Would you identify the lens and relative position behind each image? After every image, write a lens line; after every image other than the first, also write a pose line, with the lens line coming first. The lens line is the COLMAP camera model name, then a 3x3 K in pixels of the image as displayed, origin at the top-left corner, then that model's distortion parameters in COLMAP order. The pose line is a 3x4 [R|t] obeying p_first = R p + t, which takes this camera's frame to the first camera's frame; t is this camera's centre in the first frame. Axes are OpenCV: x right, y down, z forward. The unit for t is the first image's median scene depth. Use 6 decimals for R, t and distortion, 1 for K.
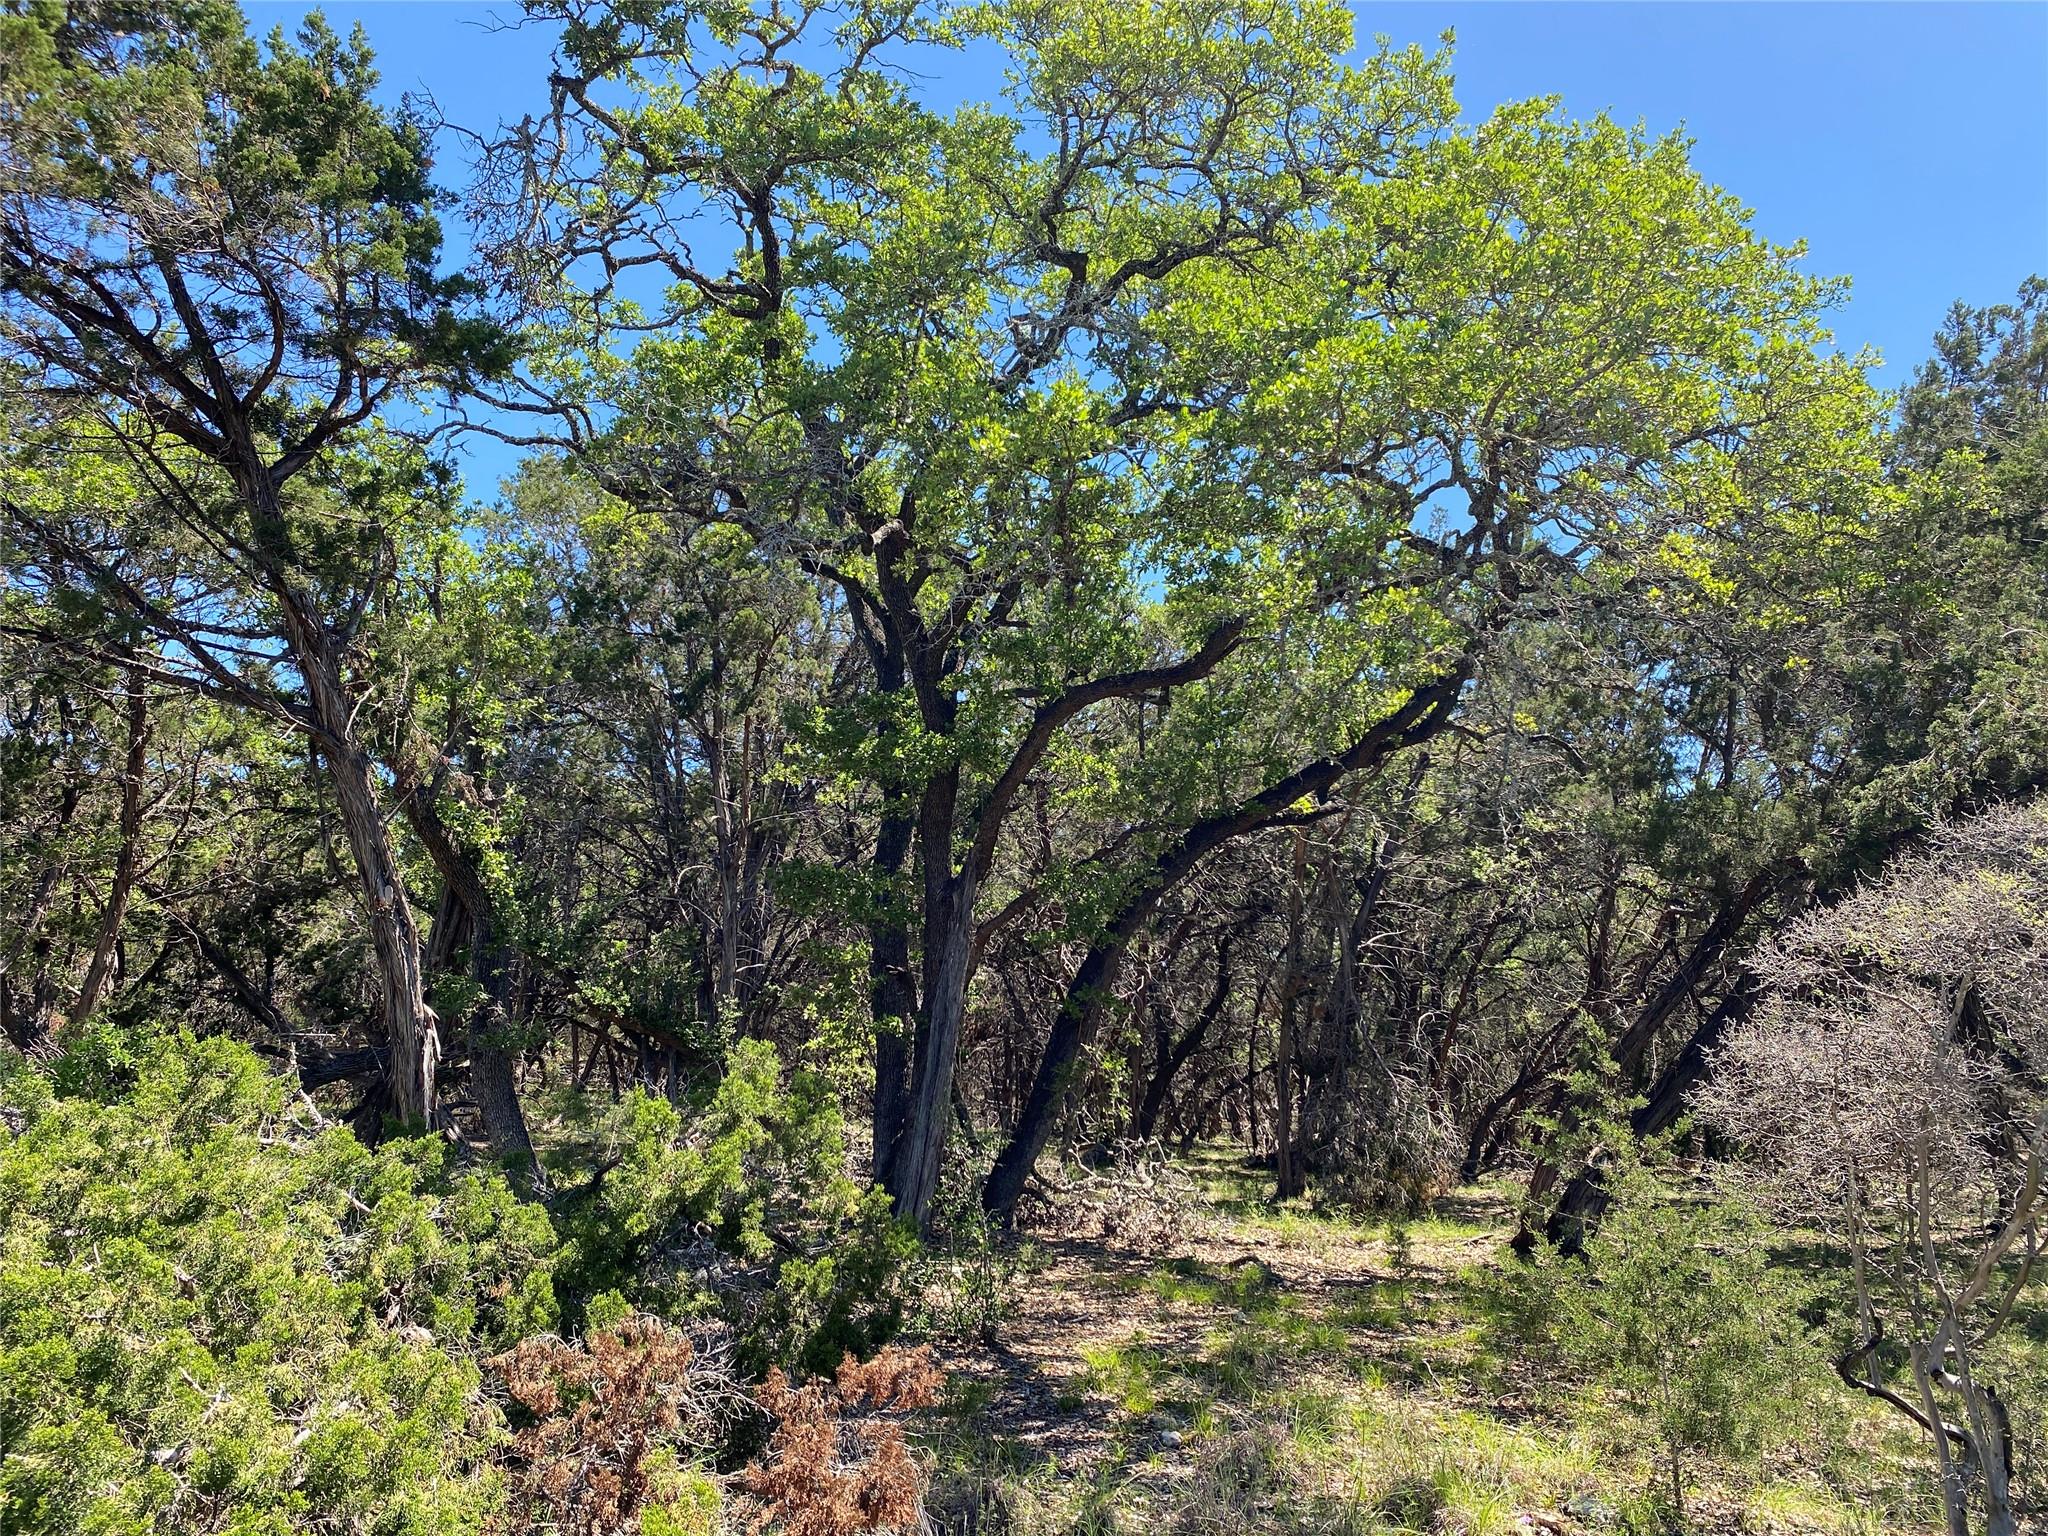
lens RADIAL K [[1647.2, 0, 1076.9], [0, 1647.2, 770.5], [0, 0, 1]] dist [0.062123, -0.044960]
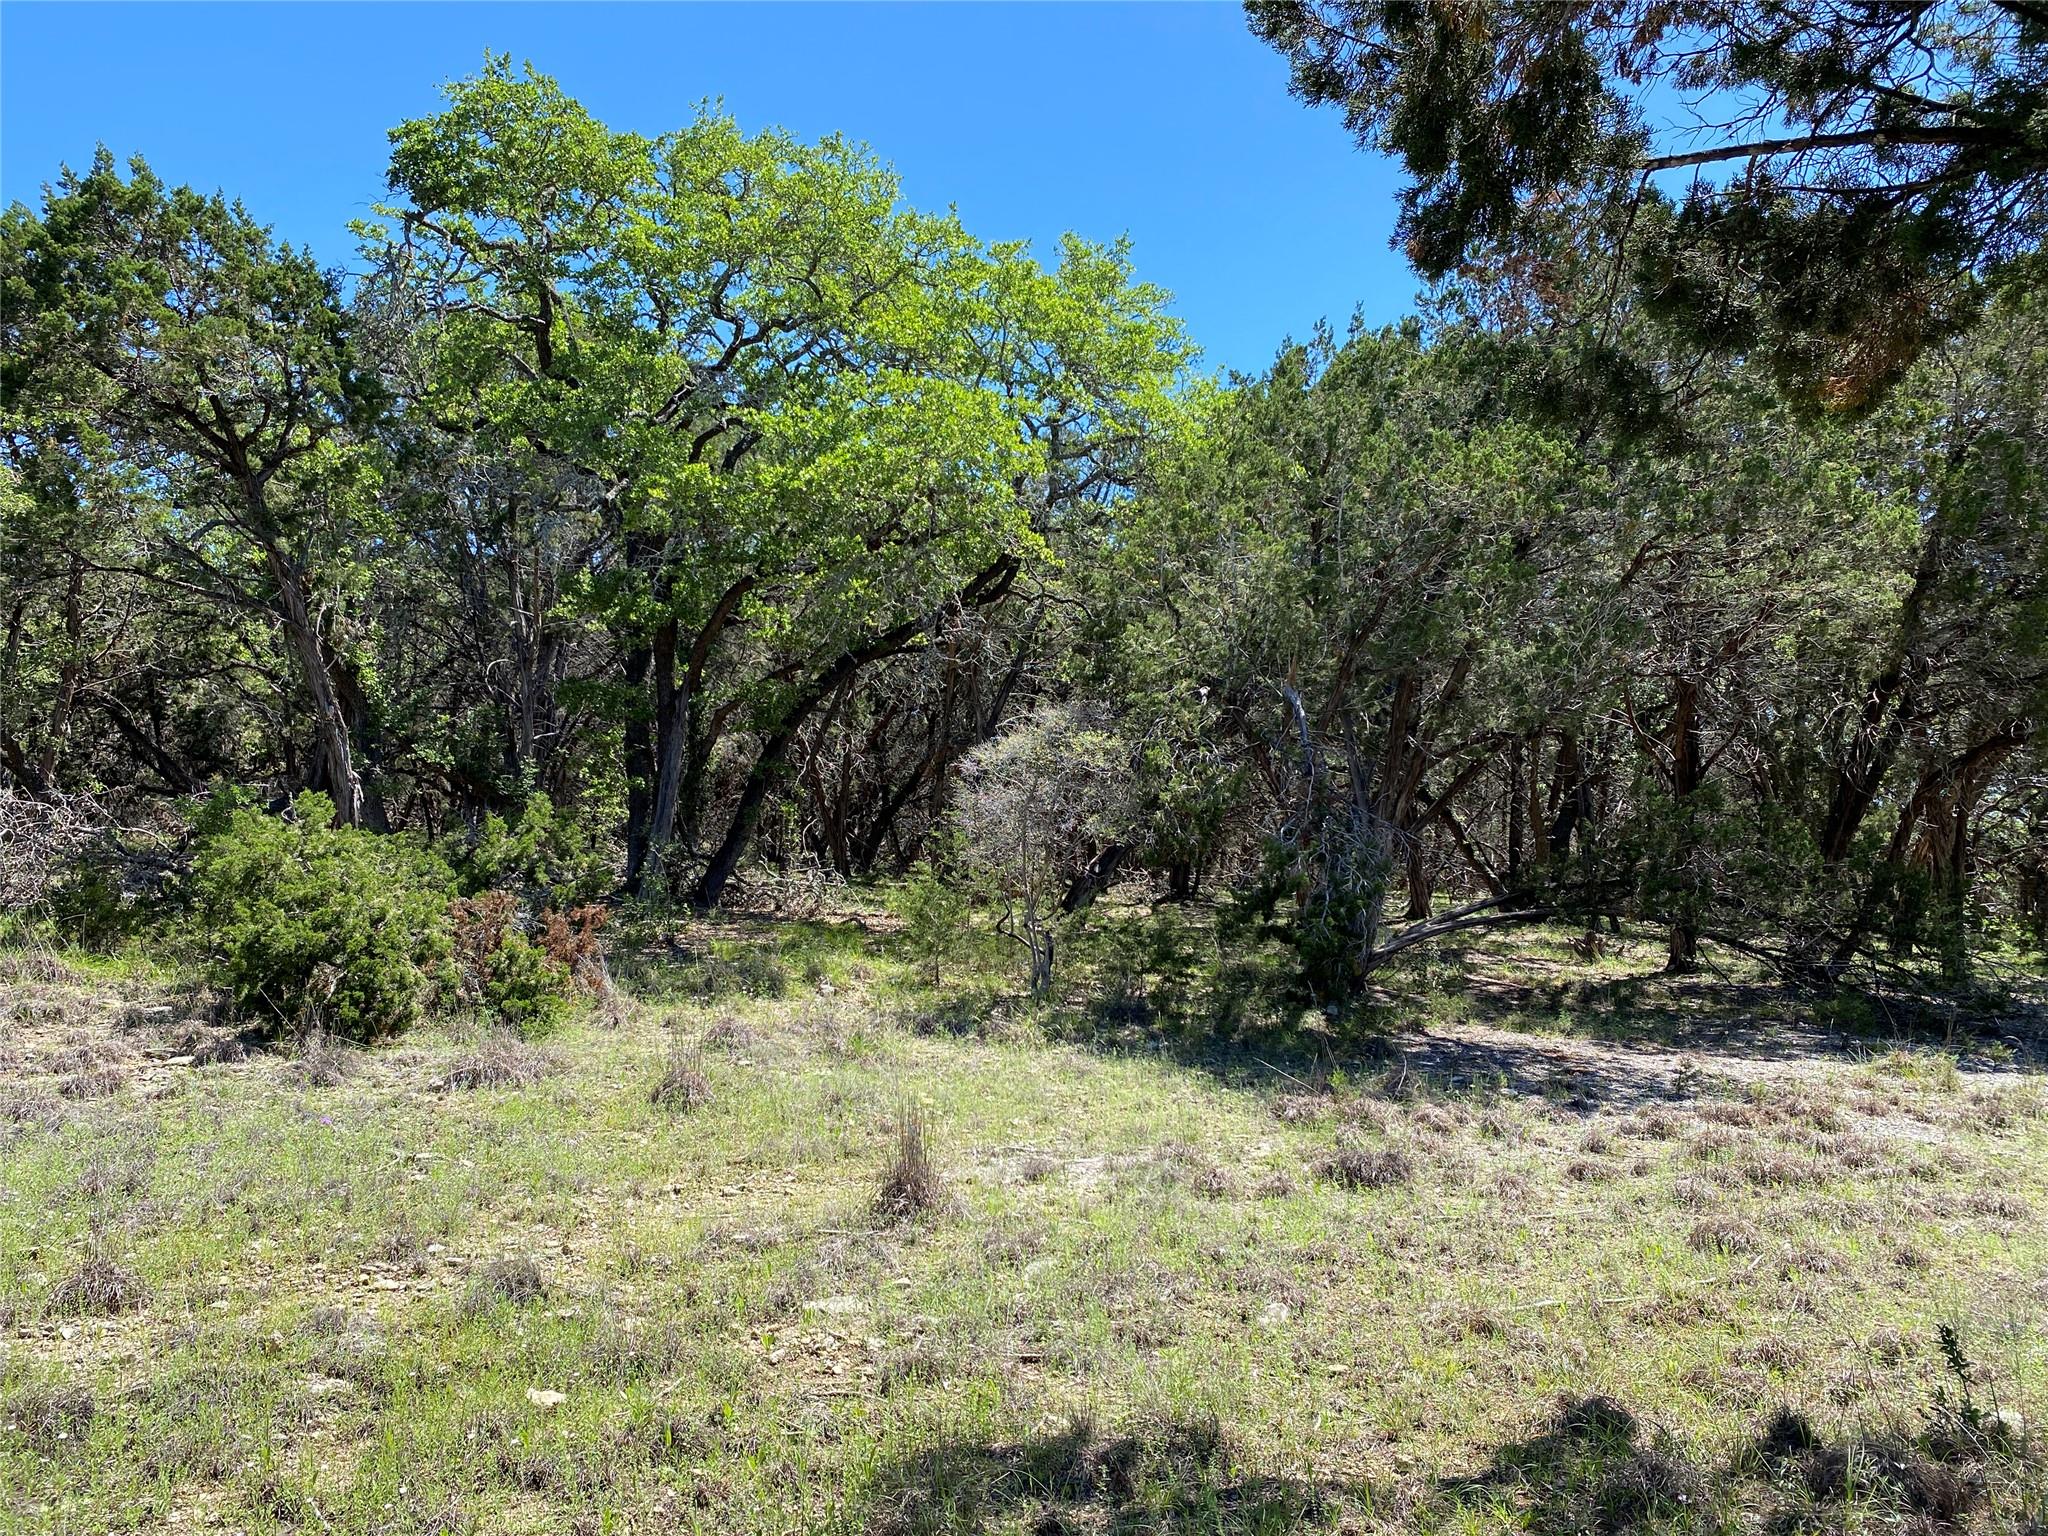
lens RADIAL K [[1647.2, 0, 1076.9], [0, 1647.2, 770.5], [0, 0, 1]] dist [0.062123, -0.044960]
pose [[0.993522, 0.010322, 0.113174, 0.128377], [-0.027221, 0.988490, 0.148817, -0.104588], [-0.110335, -0.150933, 0.982367, -0.602030]]
